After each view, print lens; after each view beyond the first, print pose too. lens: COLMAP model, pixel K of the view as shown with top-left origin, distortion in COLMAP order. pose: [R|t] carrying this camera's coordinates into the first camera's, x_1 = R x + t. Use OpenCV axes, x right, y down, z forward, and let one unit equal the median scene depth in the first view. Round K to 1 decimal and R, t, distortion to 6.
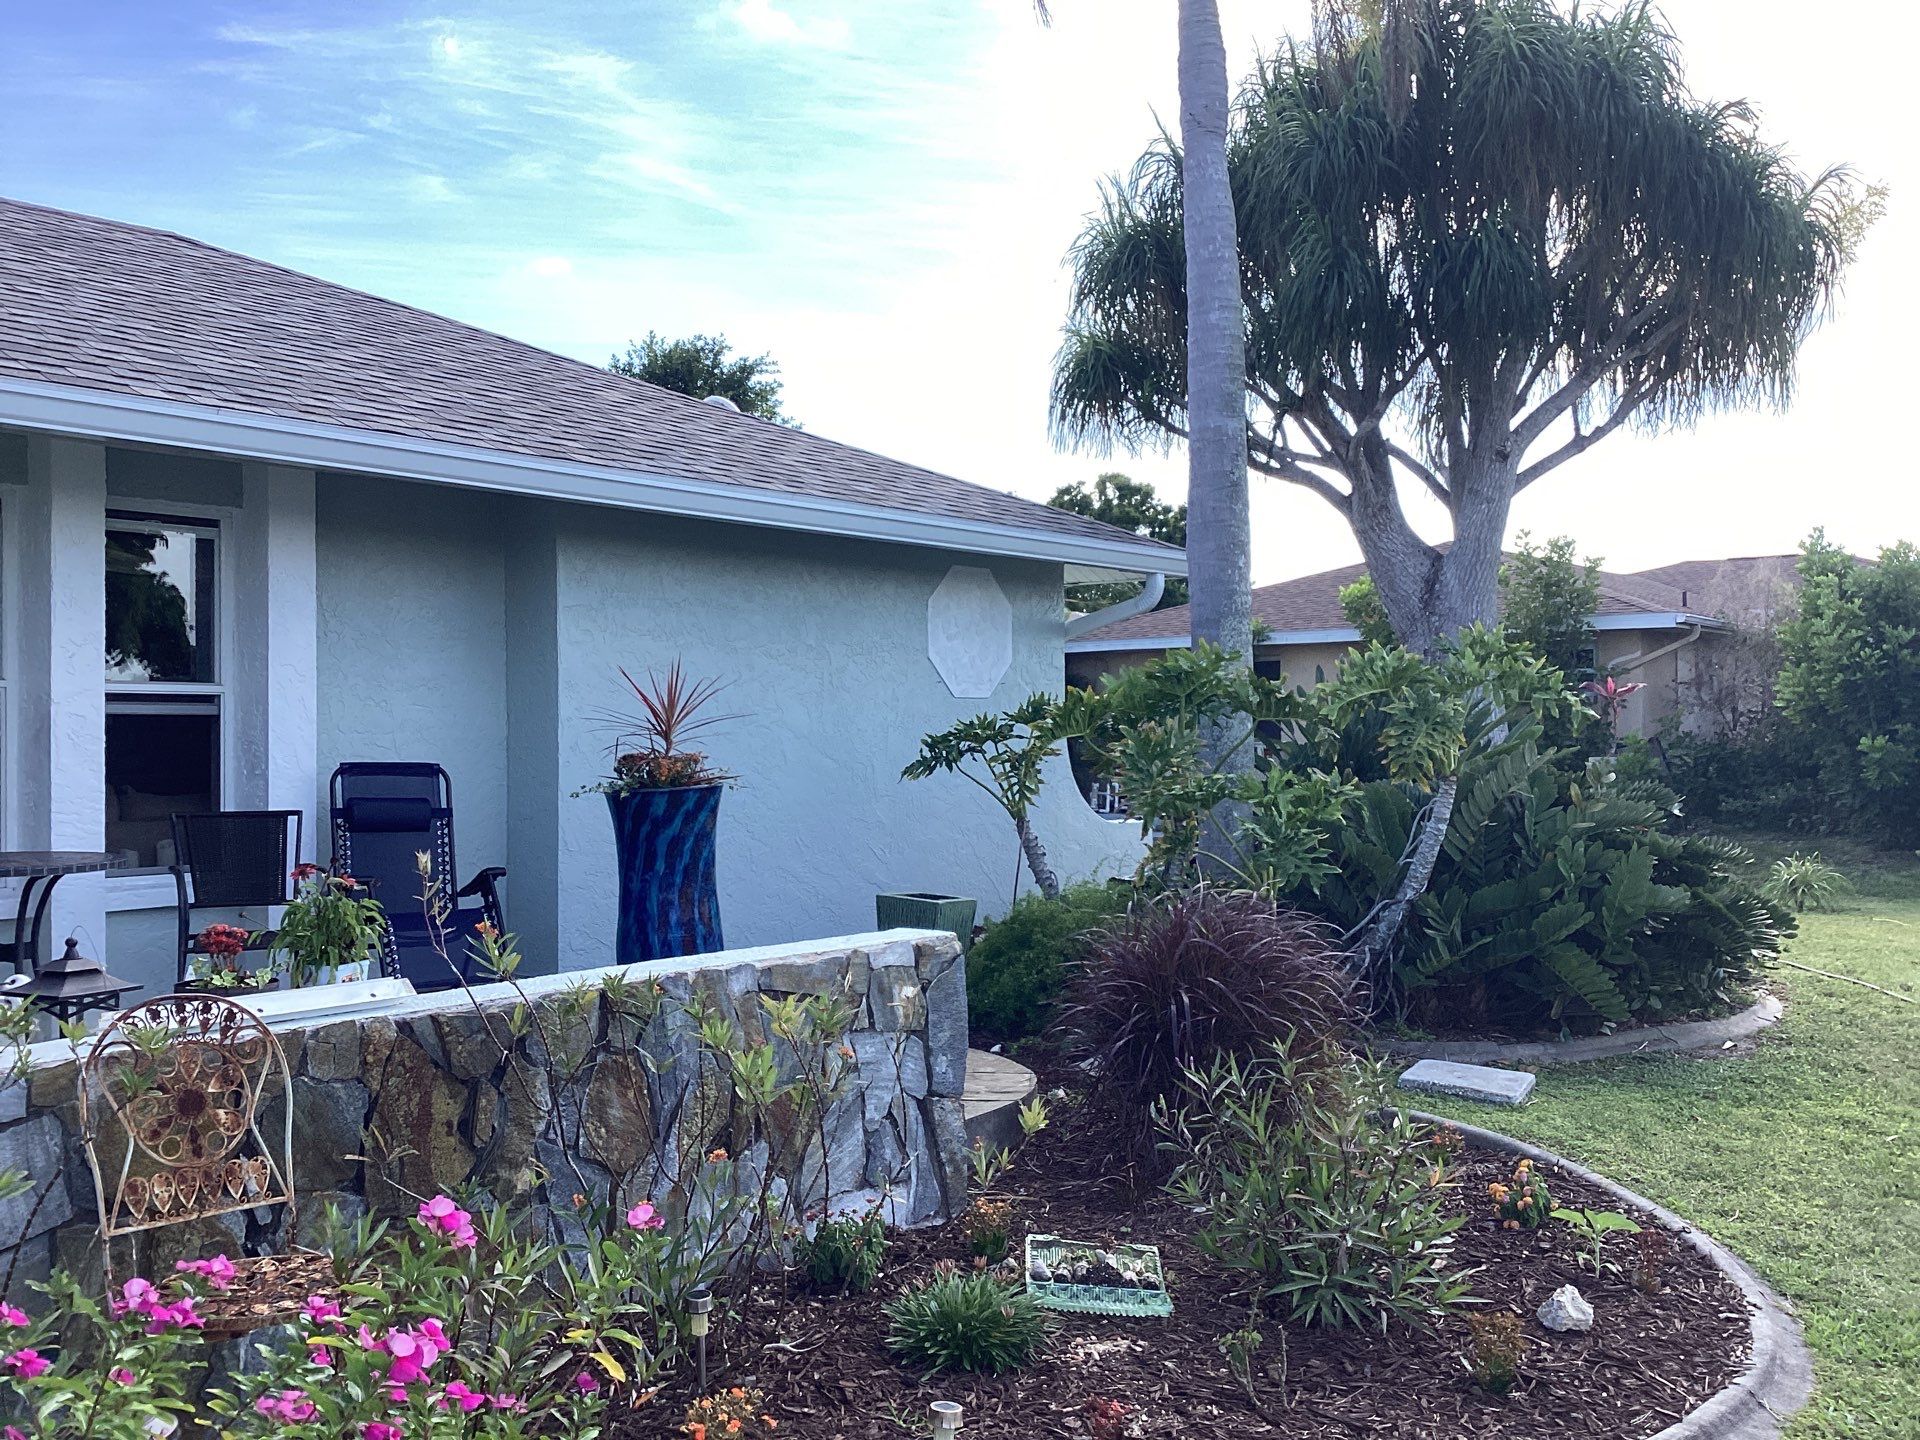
lens RADIAL K [[1726.4, 0, 951.7], [0, 1726.4, 722.9], [0, 0, 1]] dist [0.097204, -0.174550]
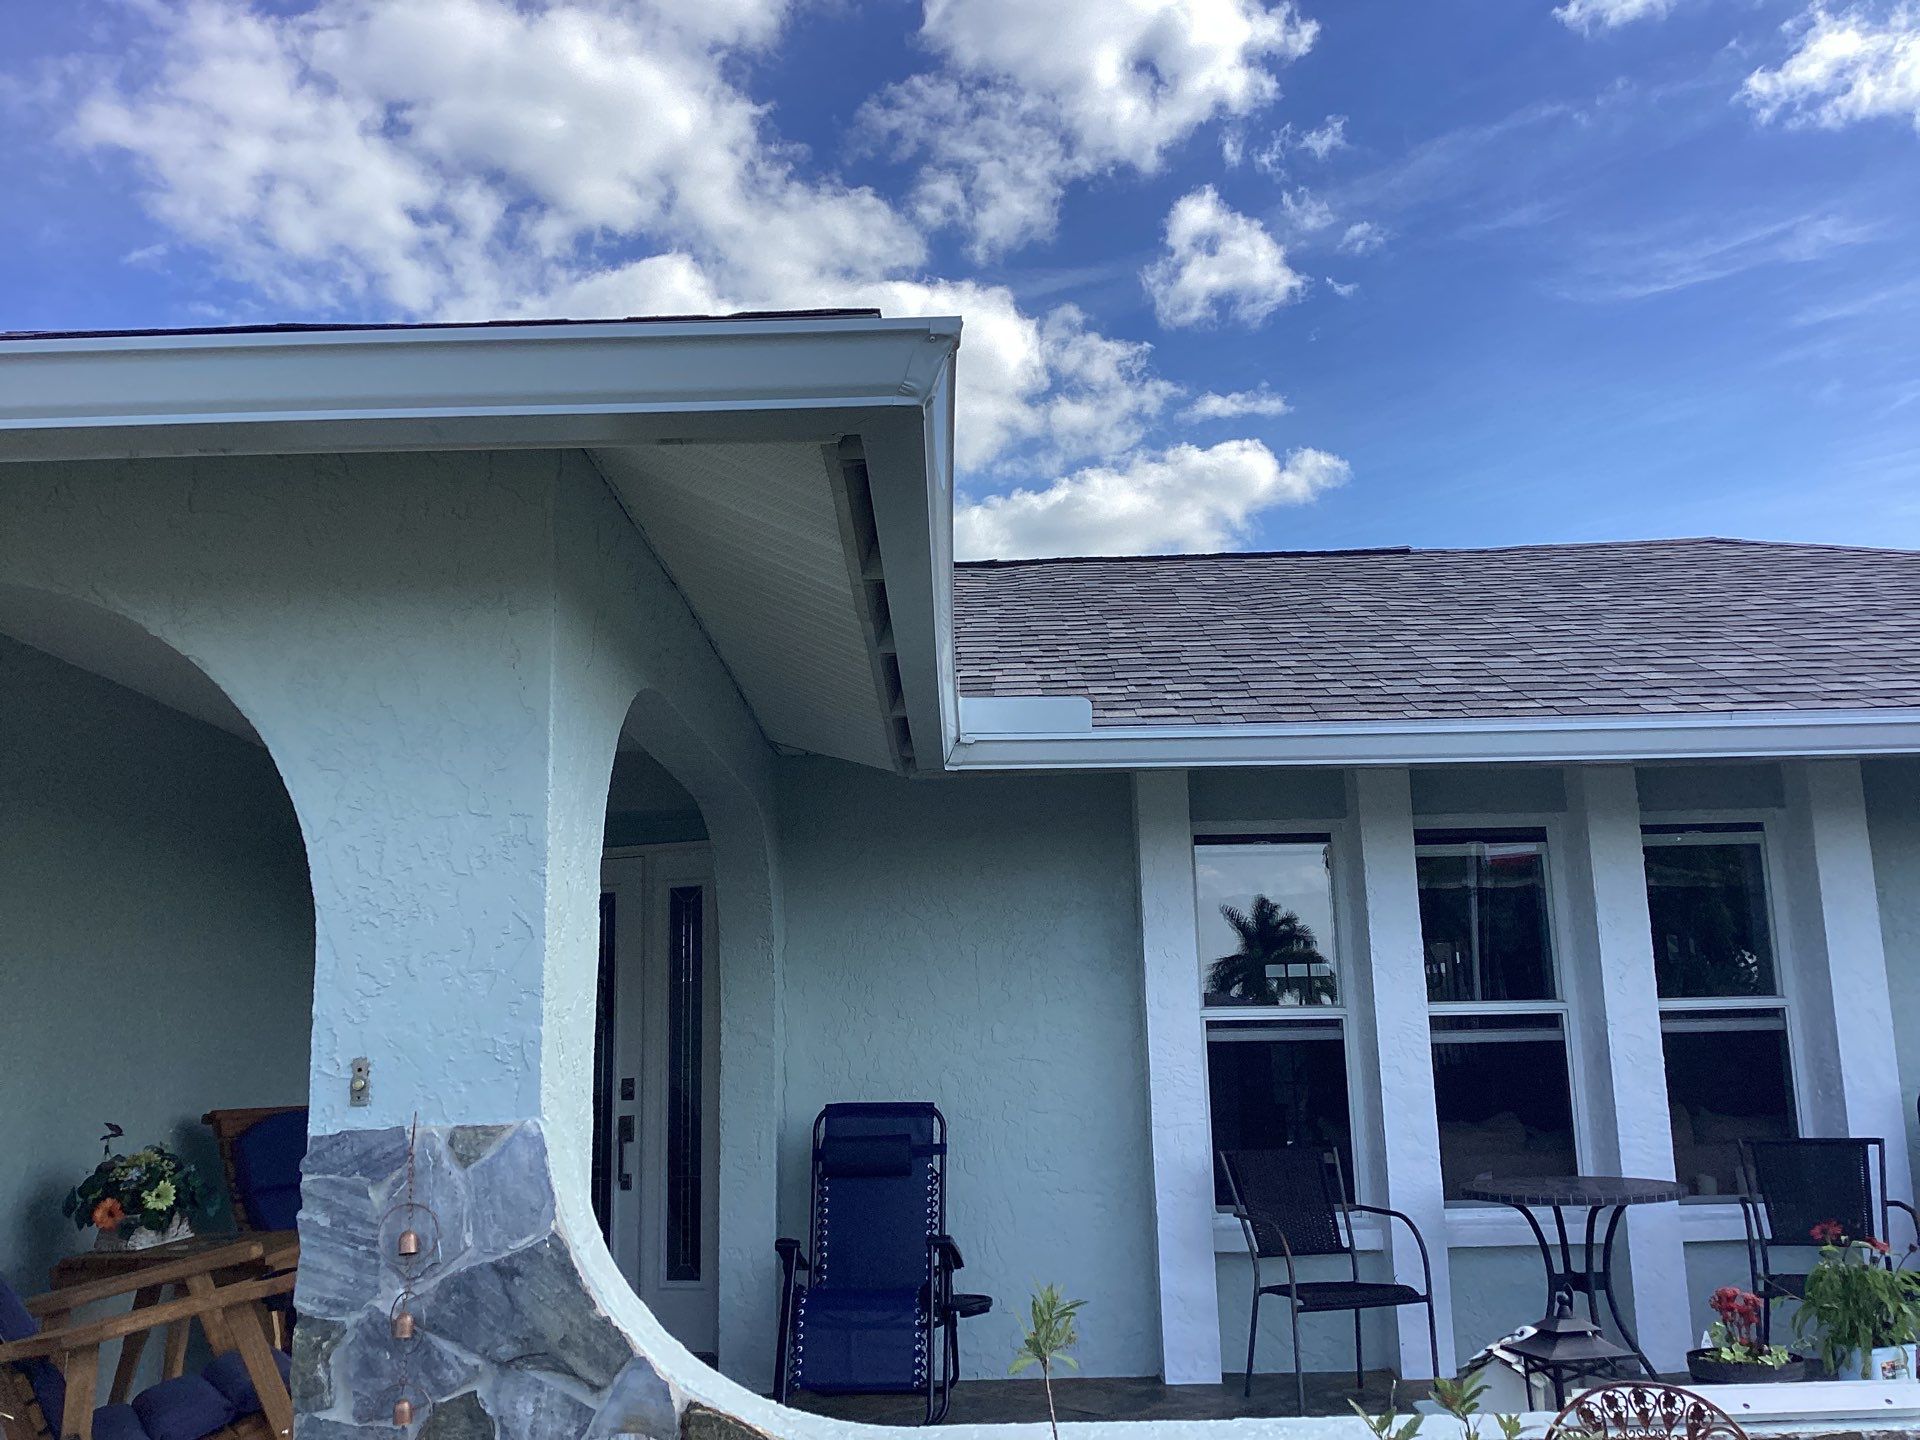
lens RADIAL K [[1726.4, 0, 951.7], [0, 1726.4, 722.9], [0, 0, 1]] dist [0.097204, -0.174550]
pose [[0.631295, -0.153974, -0.760104, 0.033965], [0.028817, 0.984074, -0.175409, -0.014243], [0.775007, 0.088831, 0.625678, 0.051509]]
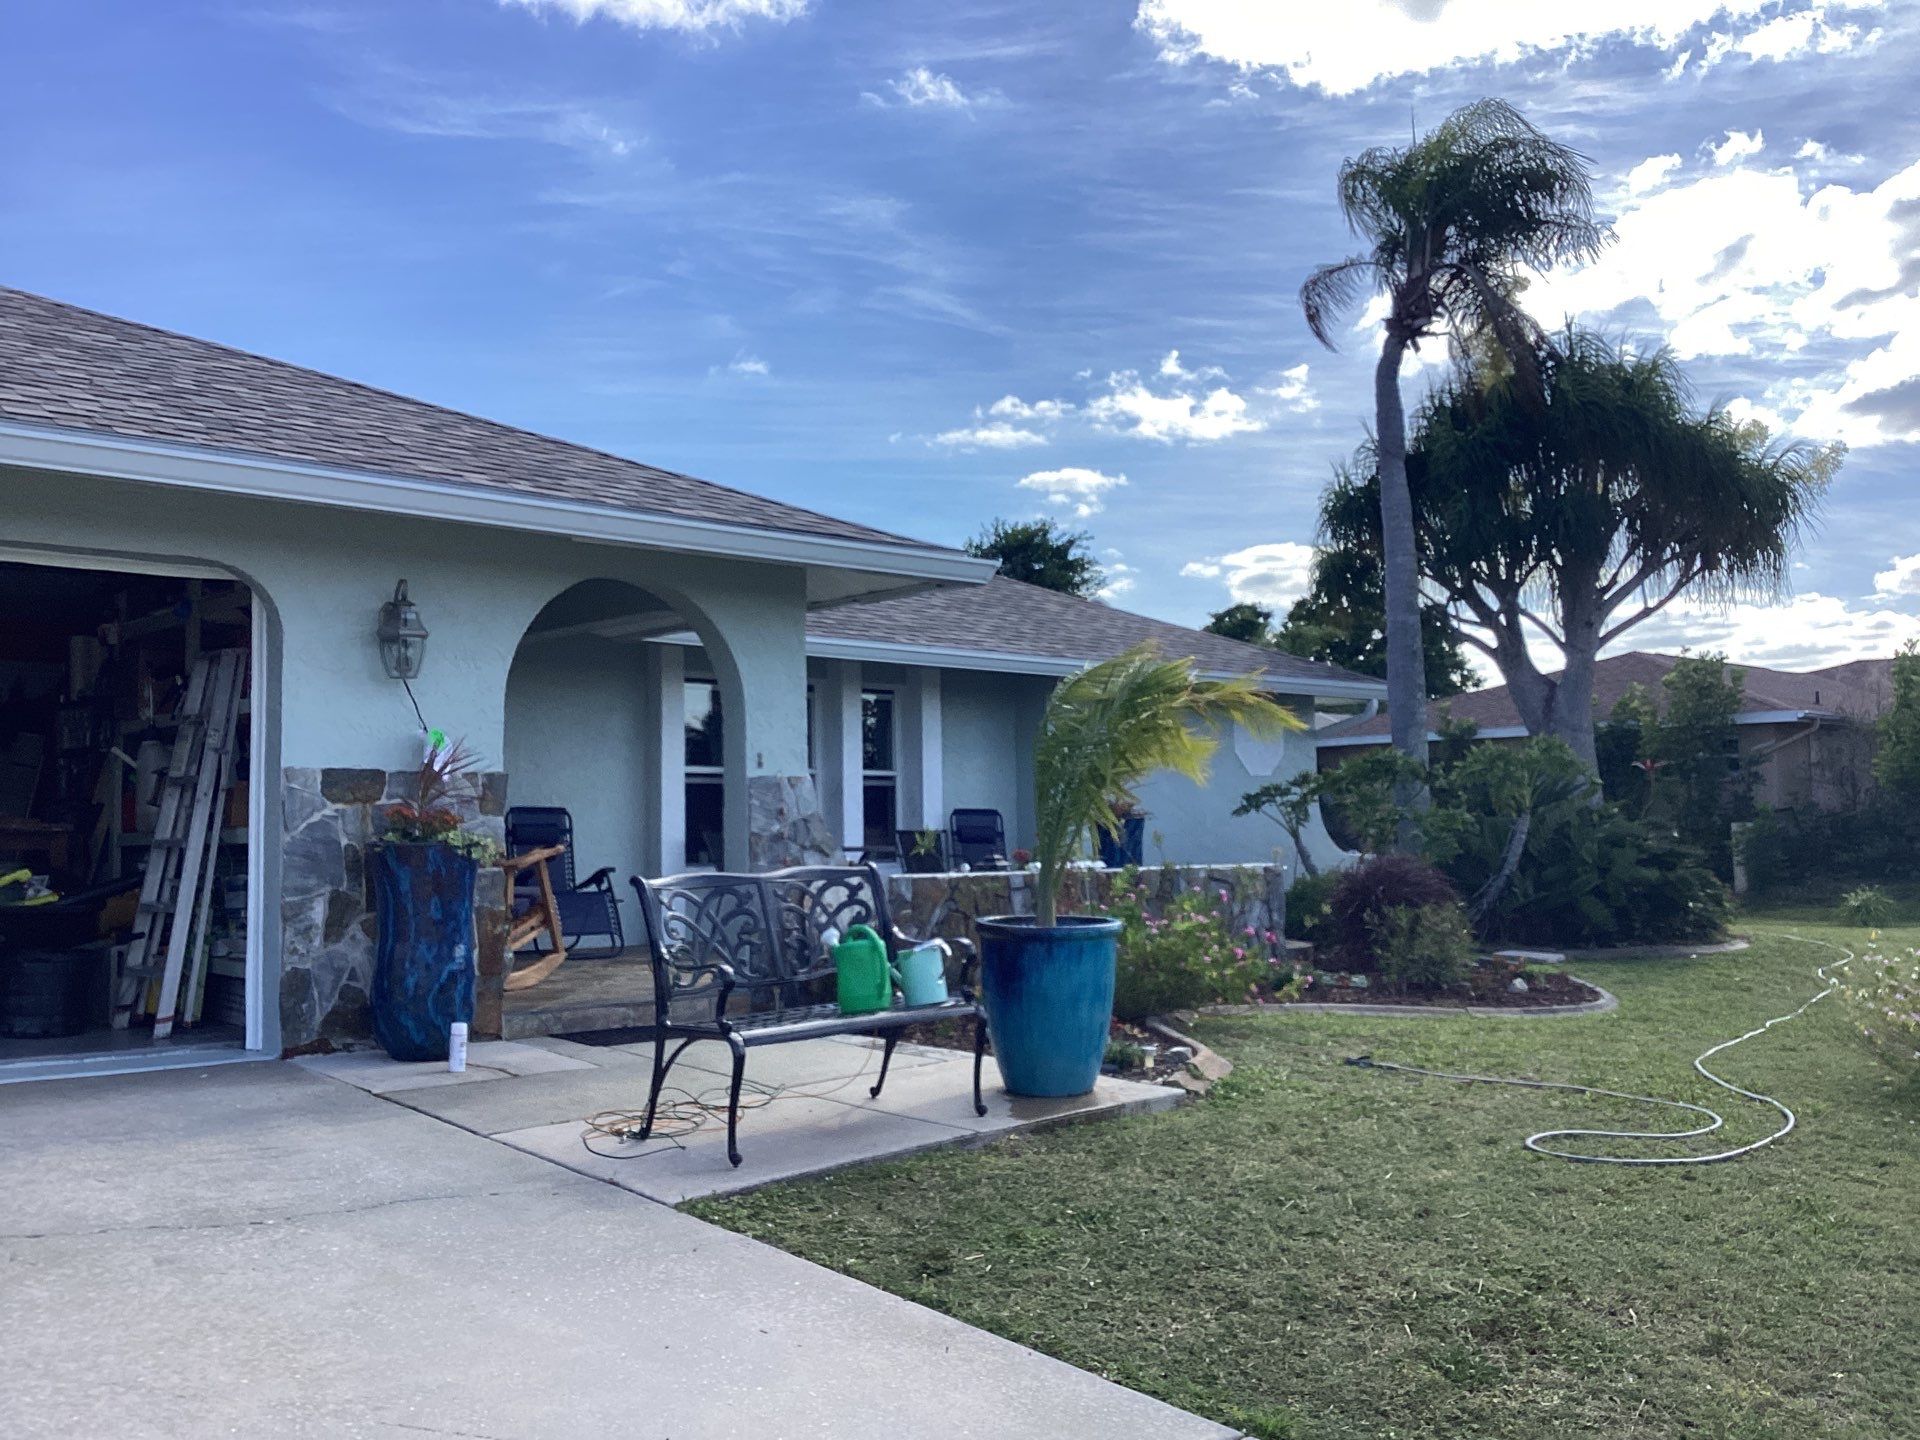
lens RADIAL K [[1783.7, 0, 957.8], [0, 1783.7, 732.3], [0, 0, 1]] dist [0.163281, -0.357576]
pose [[0.992492, -0.017927, -0.120986, -0.089720], [0.011708, 0.998583, -0.051918, 0.039608], [0.121745, 0.050112, 0.991296, -1.010049]]
